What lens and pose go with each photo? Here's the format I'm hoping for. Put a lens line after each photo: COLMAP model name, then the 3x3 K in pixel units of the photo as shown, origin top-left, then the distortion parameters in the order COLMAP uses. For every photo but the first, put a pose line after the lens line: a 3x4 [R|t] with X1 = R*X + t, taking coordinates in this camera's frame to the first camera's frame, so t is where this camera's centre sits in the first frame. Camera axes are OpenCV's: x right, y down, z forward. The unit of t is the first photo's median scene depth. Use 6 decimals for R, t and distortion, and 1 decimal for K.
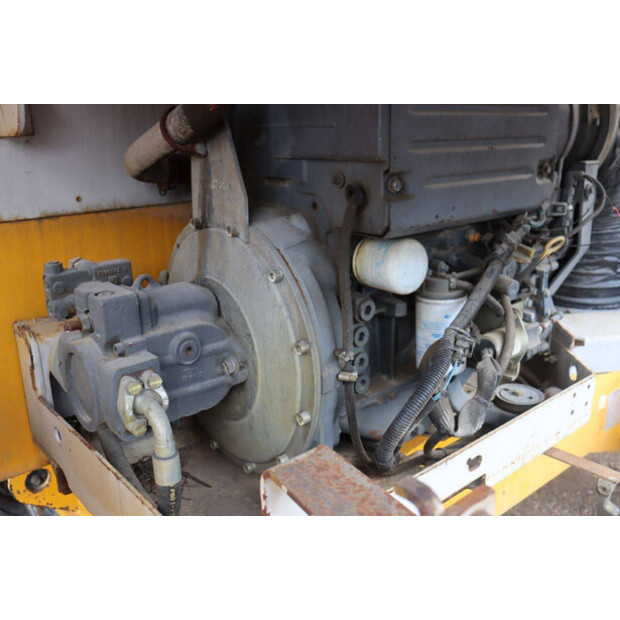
lens RADIAL K [[633.6, 0, 310.3], [0, 633.6, 308.6], [0, 0, 1]] dist [-0.055927, 0.000000]
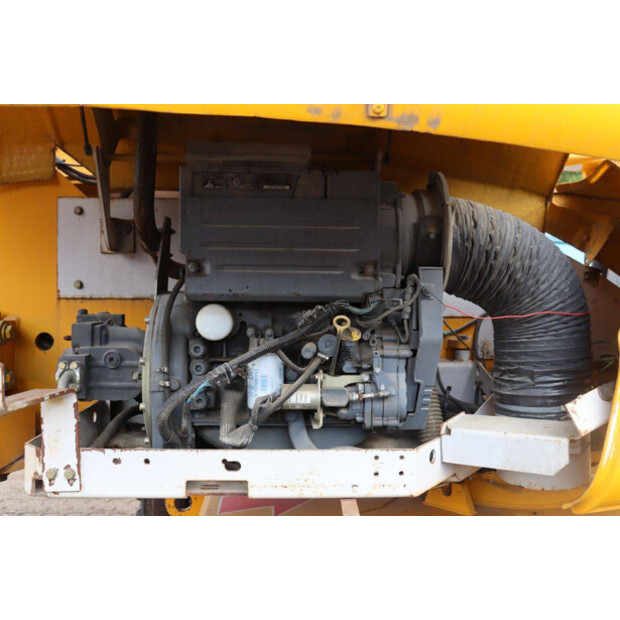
lens RADIAL K [[606.7, 0, 308.6], [0, 606.7, 310.7], [0, 0, 1]] dist [-0.091633, 0.000000]
pose [[0.791806, 0.039507, -0.609494, 1.036112], [-0.197716, 0.960753, -0.194580, 0.124773], [0.577886, 0.274576, 0.768541, -0.007651]]
